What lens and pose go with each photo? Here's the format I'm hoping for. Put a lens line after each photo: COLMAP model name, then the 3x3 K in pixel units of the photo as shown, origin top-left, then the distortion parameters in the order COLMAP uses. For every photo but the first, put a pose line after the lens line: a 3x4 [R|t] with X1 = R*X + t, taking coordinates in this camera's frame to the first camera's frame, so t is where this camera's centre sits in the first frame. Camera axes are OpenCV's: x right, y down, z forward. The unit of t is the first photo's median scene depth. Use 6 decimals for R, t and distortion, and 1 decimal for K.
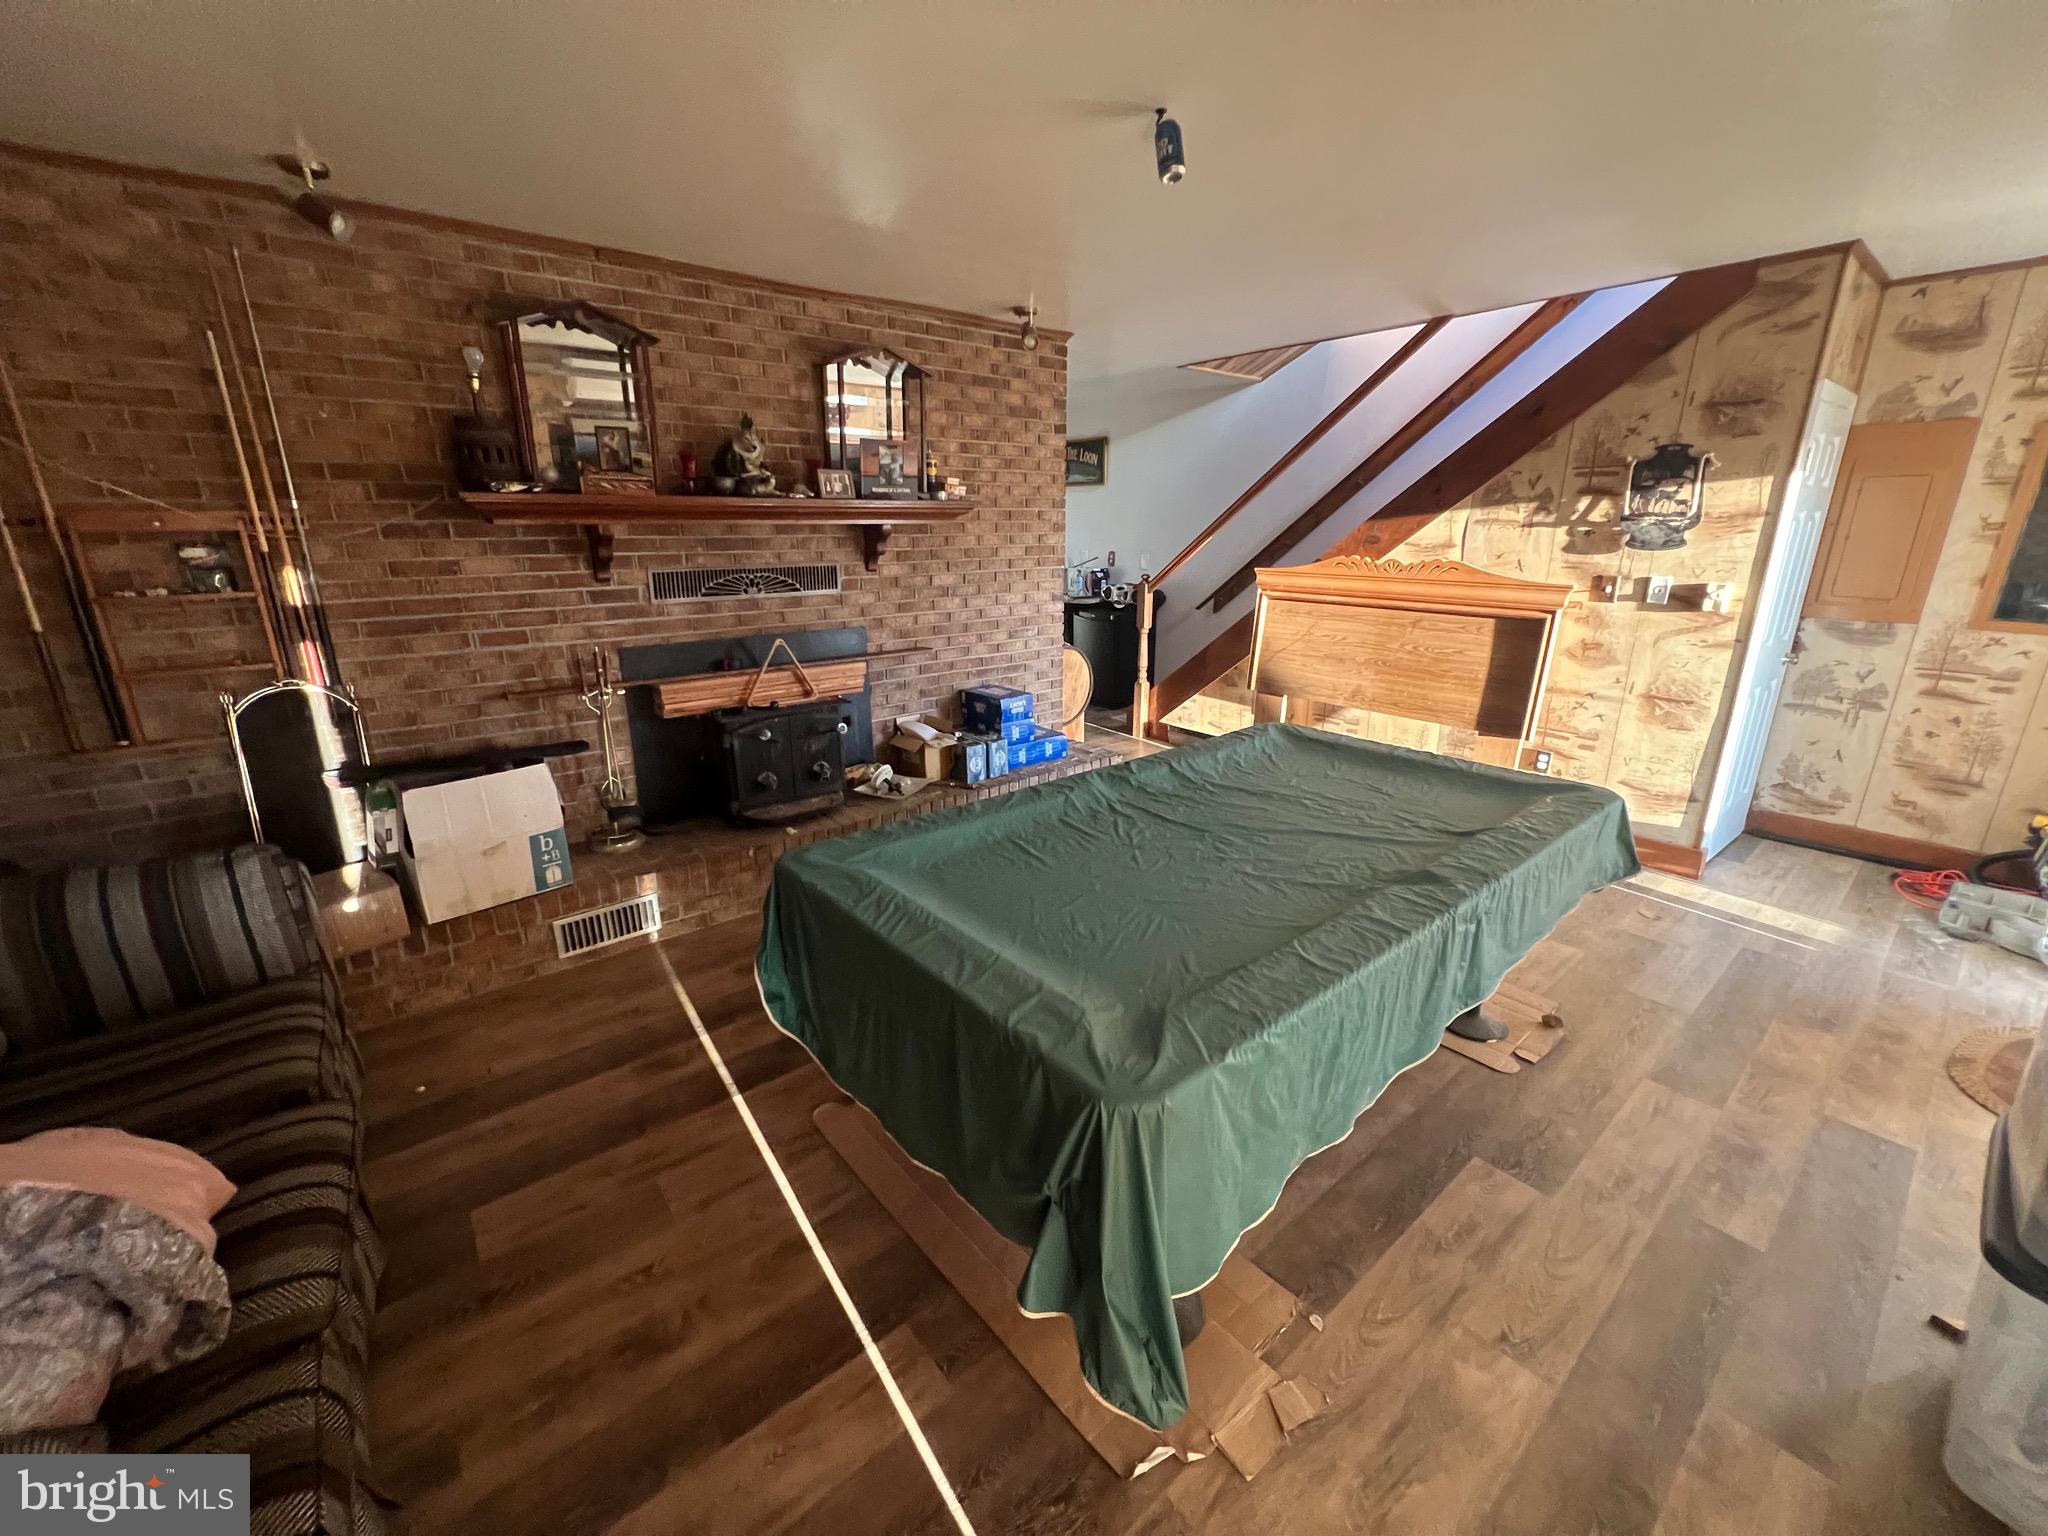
lens RADIAL K [[827.8, 0, 1021.7], [0, 827.8, 764.7], [0, 0, 1]] dist [-0.002357, 0.001349]
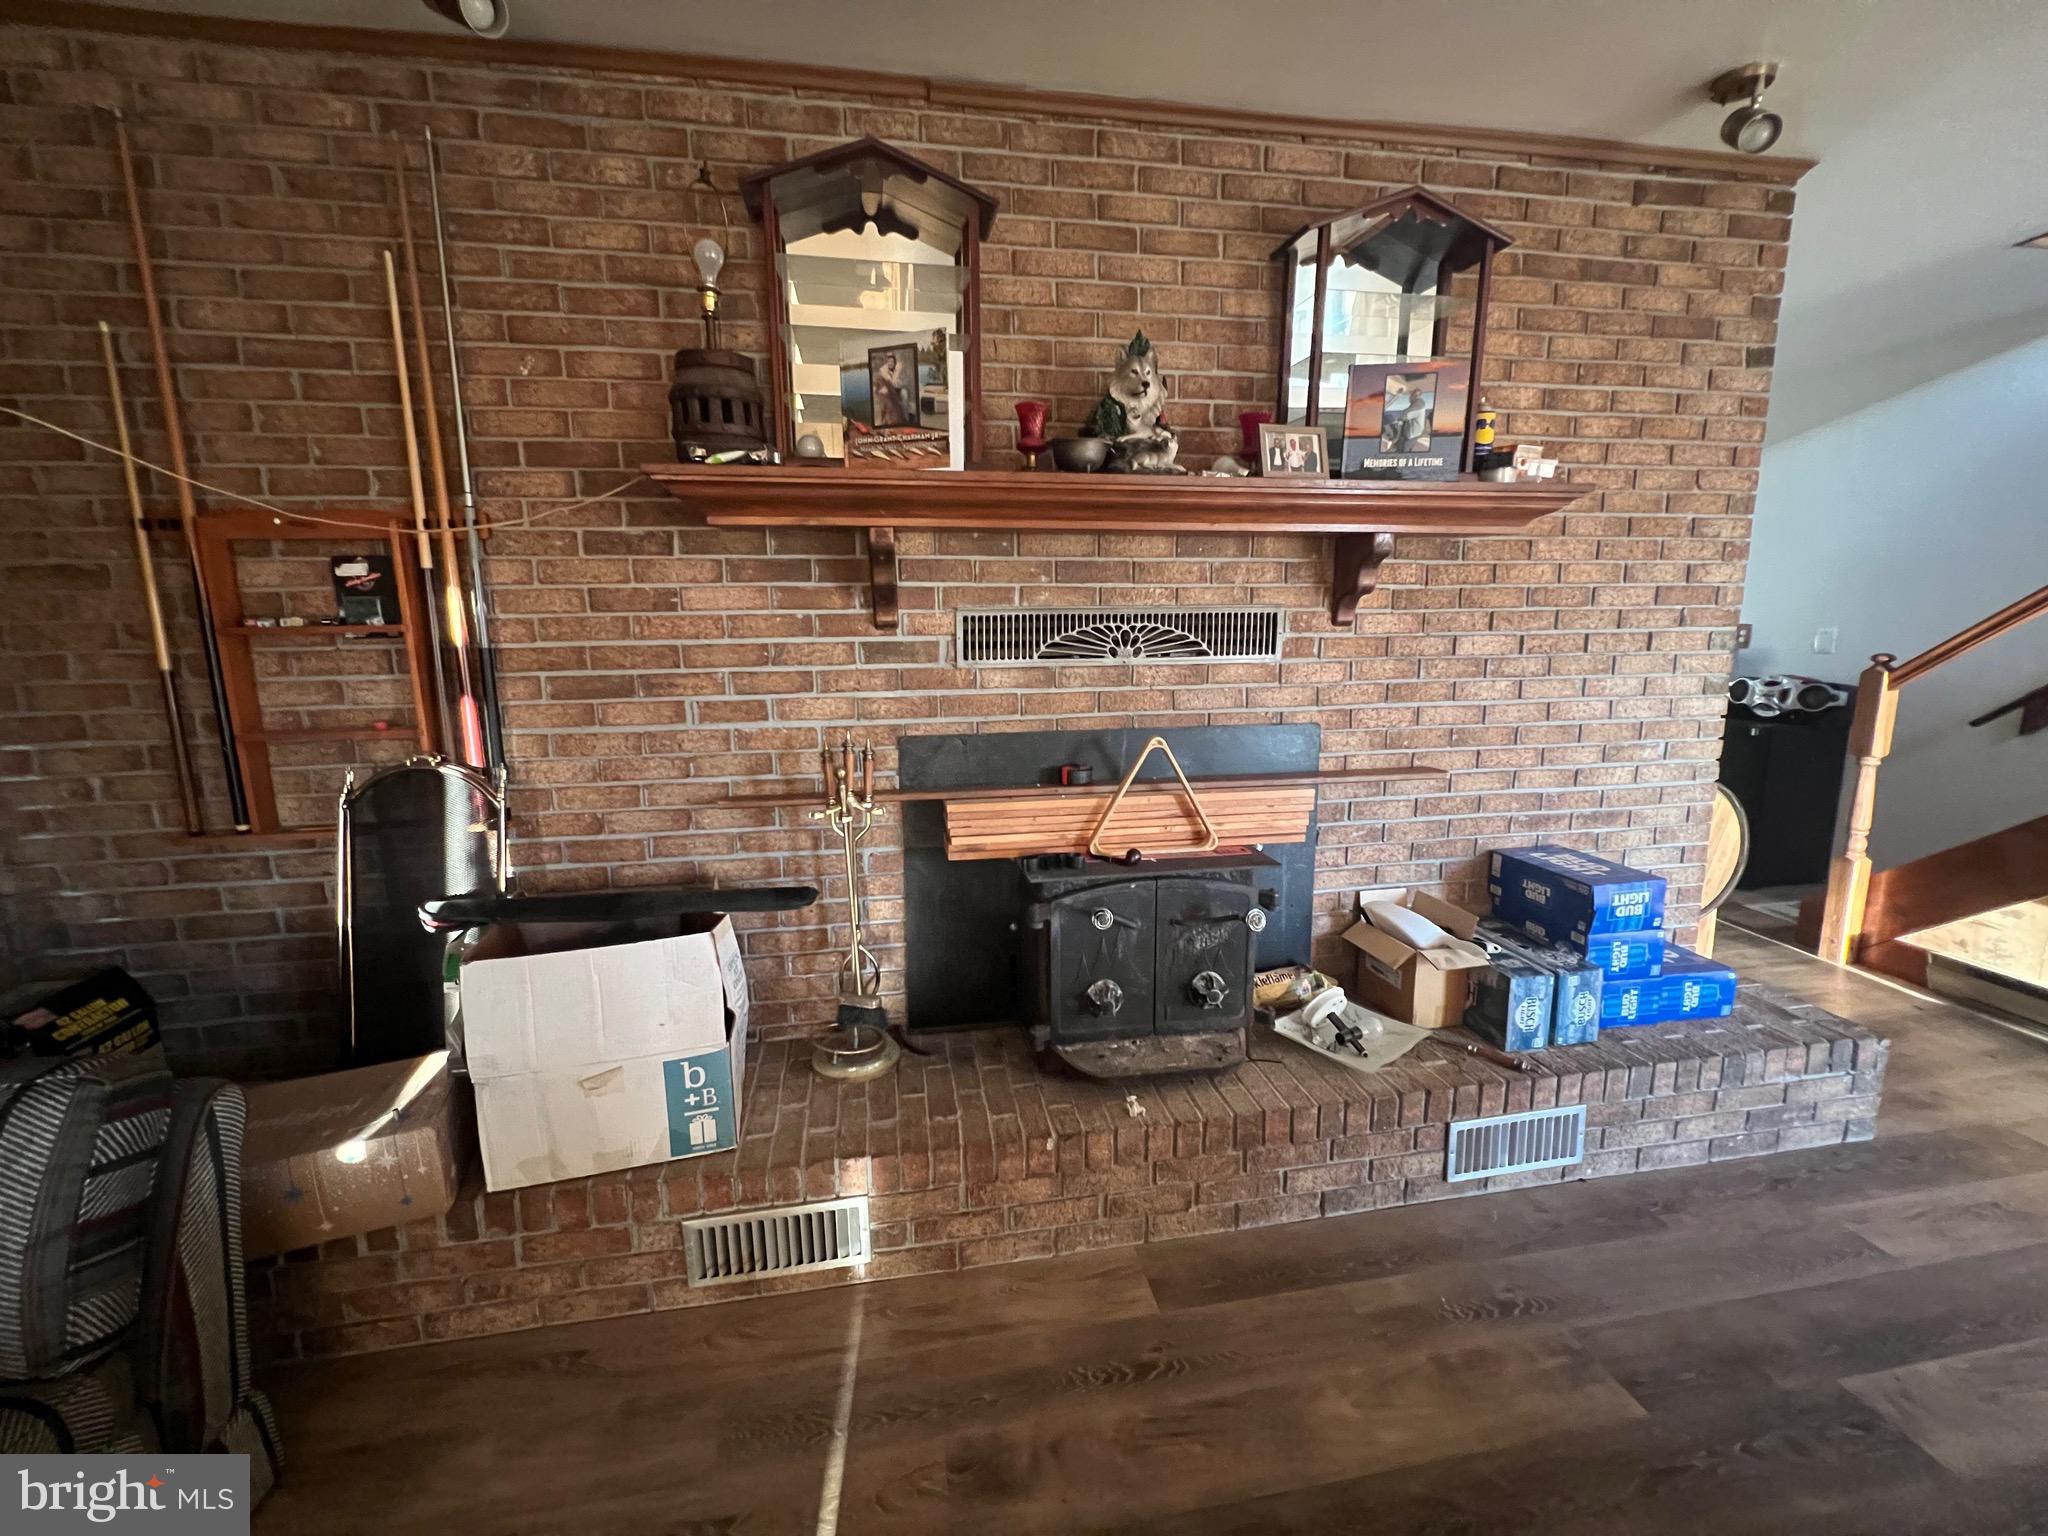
lens RADIAL K [[827.8, 0, 1018.4], [0, 827.8, 761.0], [0, 0, 1]] dist [-0.002357, 0.001349]
pose [[0.871188, 0.072967, -0.485497, -0.114798], [-0.130364, 0.987775, -0.085472, -0.083870], [0.473325, 0.137754, 0.870050, 0.521370]]
